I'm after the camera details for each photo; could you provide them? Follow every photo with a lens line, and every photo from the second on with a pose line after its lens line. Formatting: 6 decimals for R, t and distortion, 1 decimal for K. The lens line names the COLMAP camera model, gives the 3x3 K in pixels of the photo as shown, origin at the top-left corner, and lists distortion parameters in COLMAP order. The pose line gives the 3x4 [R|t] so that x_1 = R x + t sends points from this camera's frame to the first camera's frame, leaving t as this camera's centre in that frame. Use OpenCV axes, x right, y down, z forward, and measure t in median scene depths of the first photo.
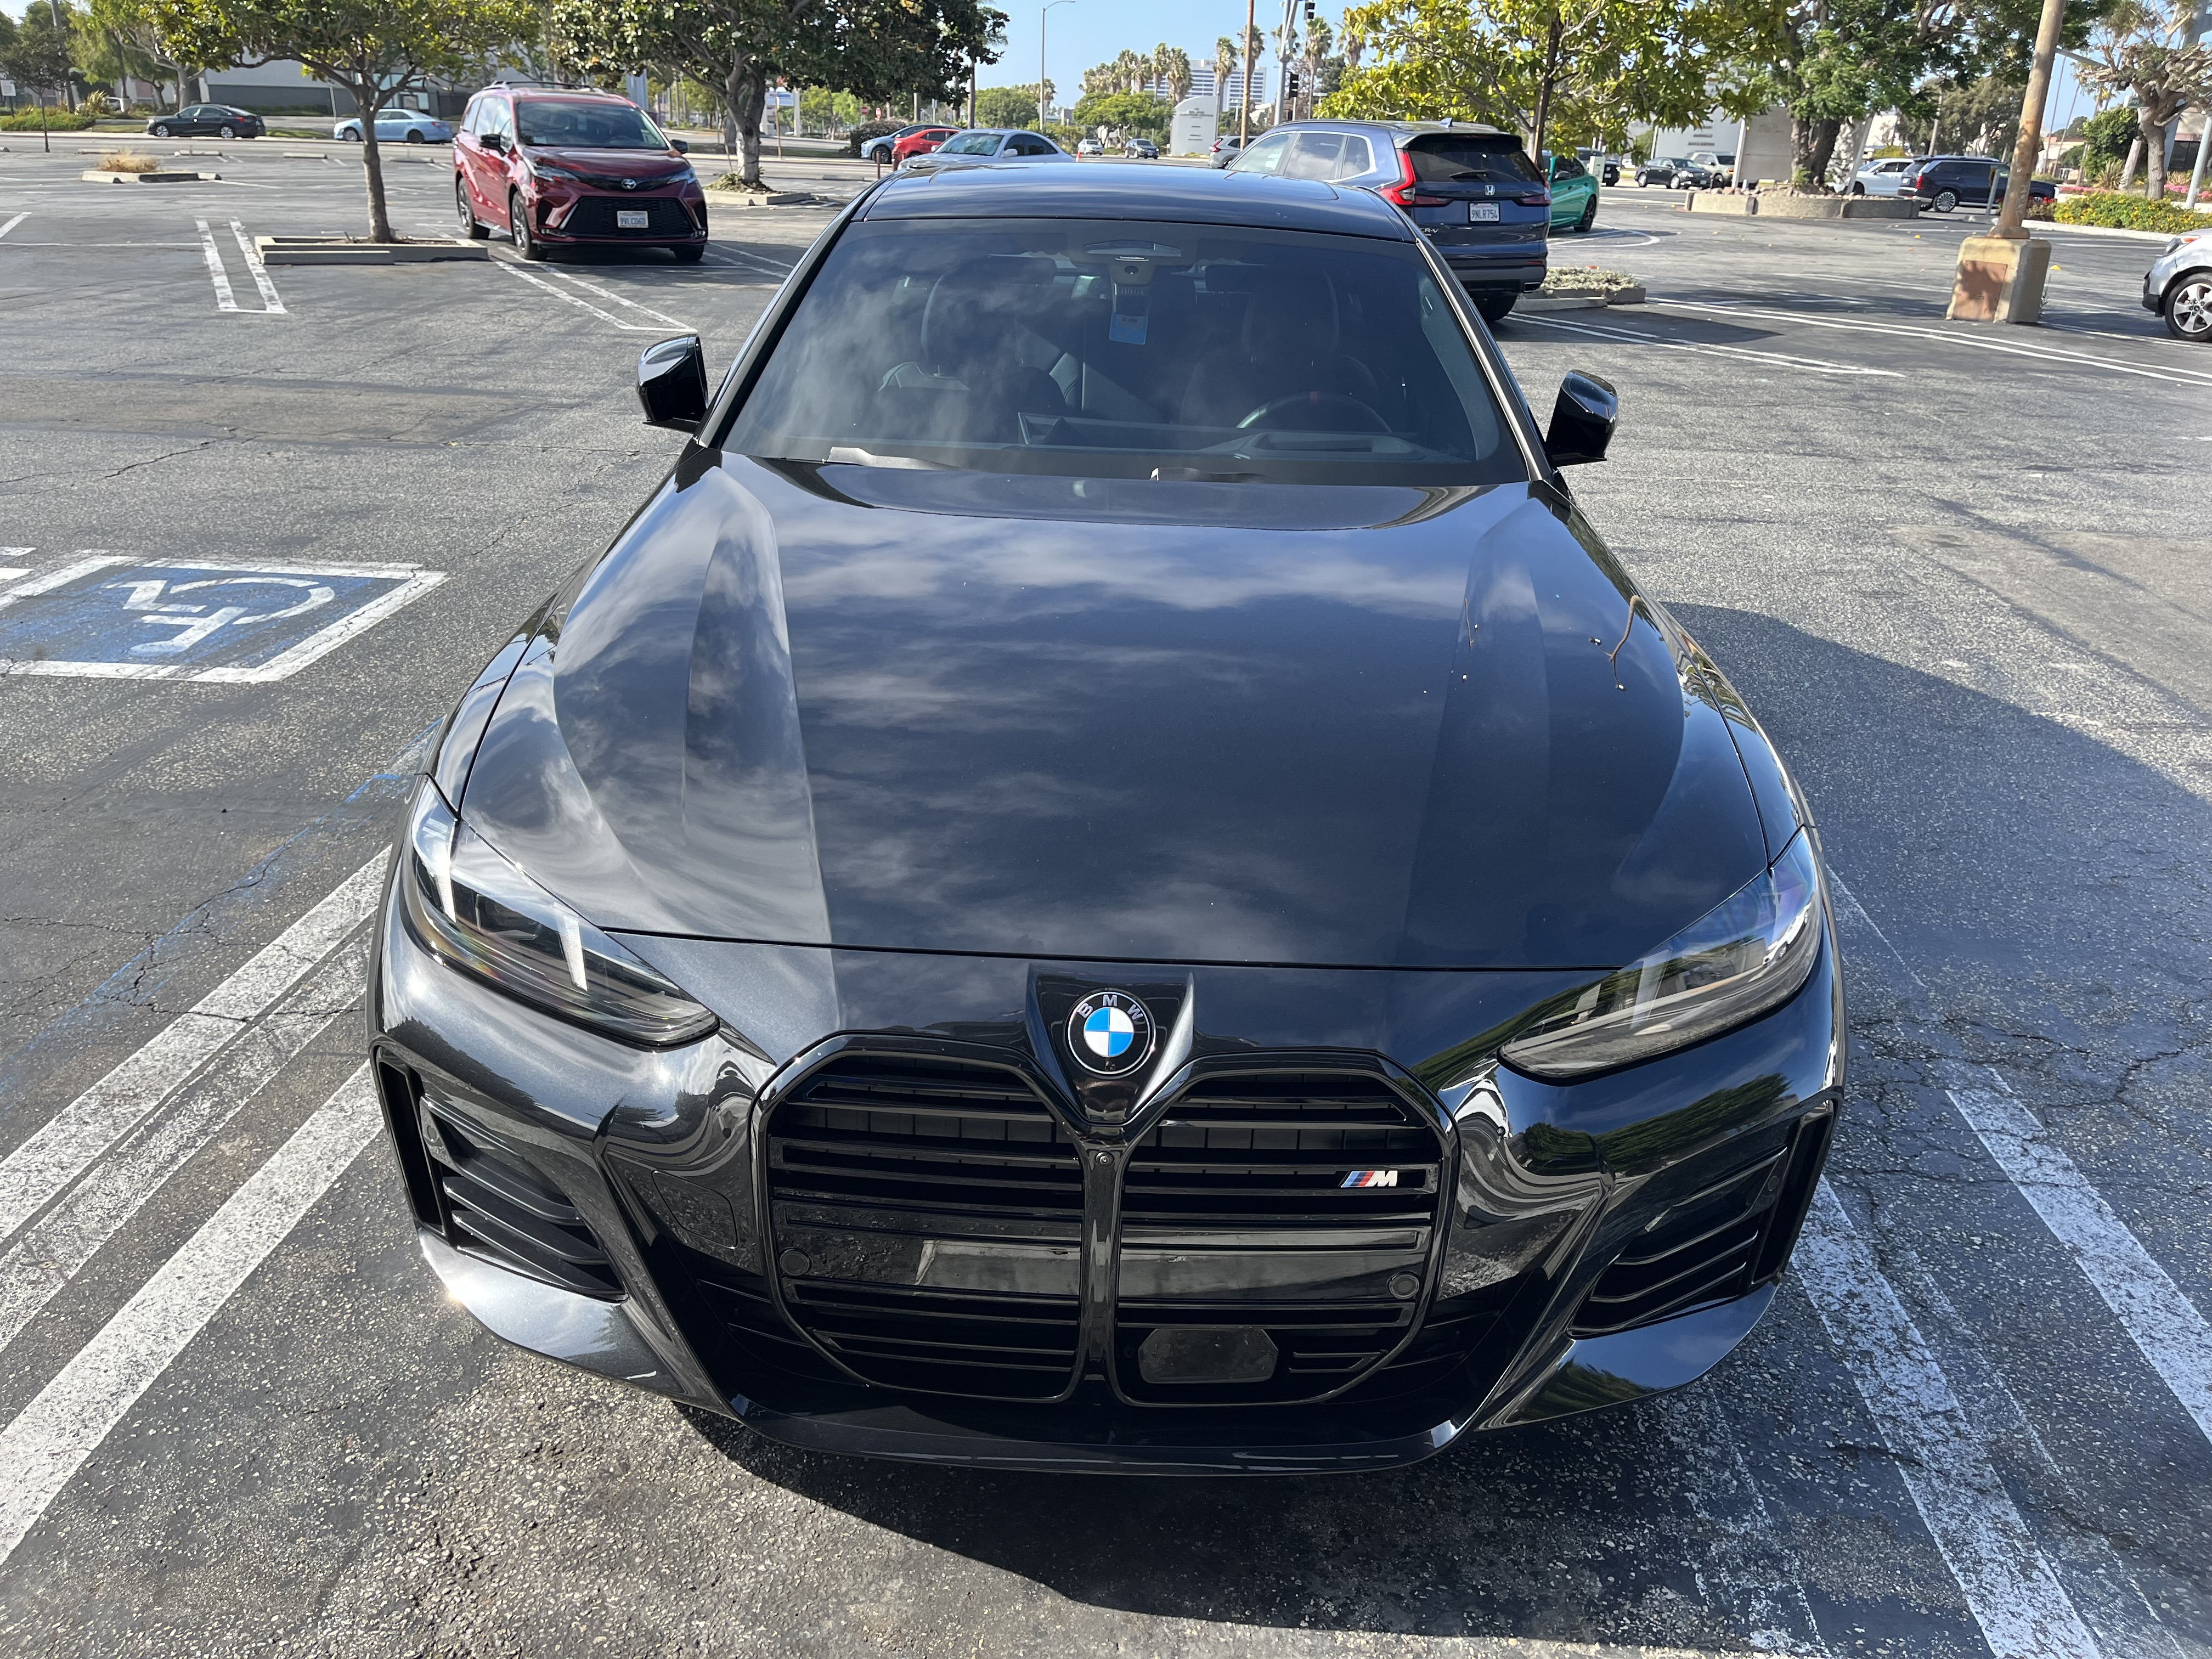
lens RADIAL K [[1673.3, 0, 1108.3], [0, 1673.3, 833.1], [0, 0, 1]] dist [0.016229, -0.032747]
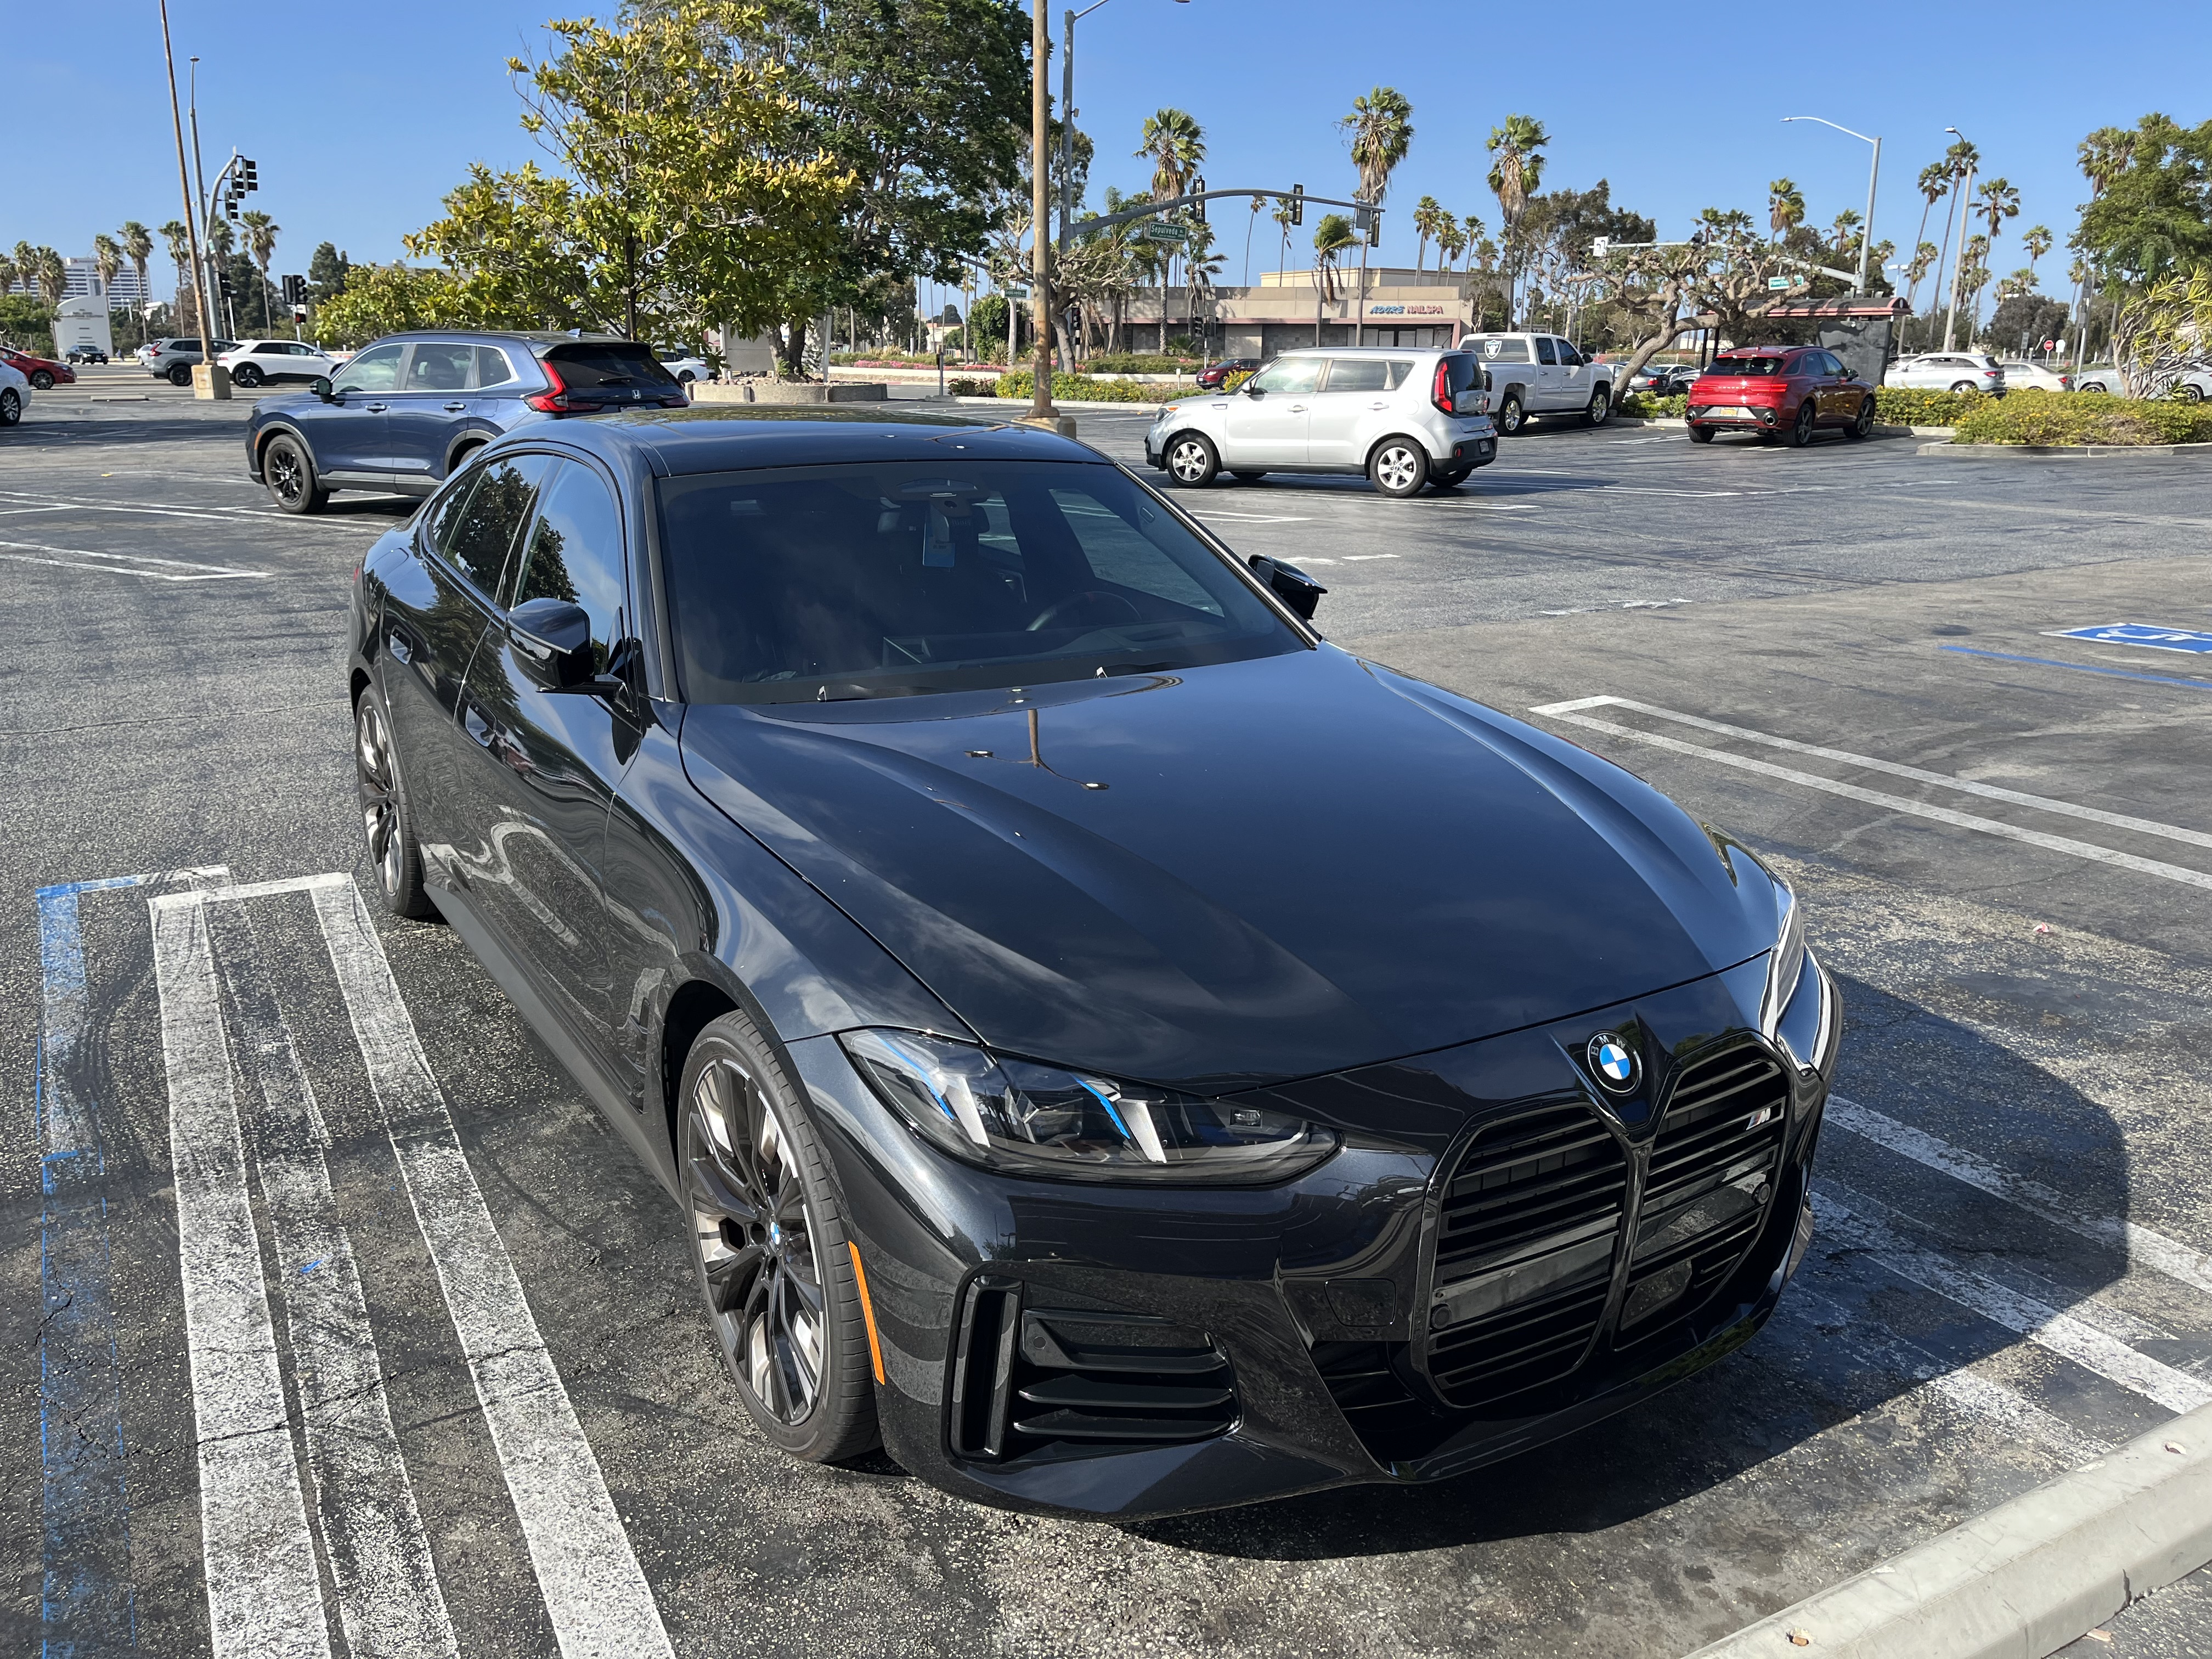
lens RADIAL K [[1673.3, 0, 1109.5], [0, 1673.3, 828.6], [0, 0, 1]] dist [0.016229, -0.032747]
pose [[0.836948, -0.172583, 0.519358, -0.114301], [0.225812, 0.973330, -0.040459, -0.011451], [-0.498524, 0.151140, 0.853599, 0.002605]]
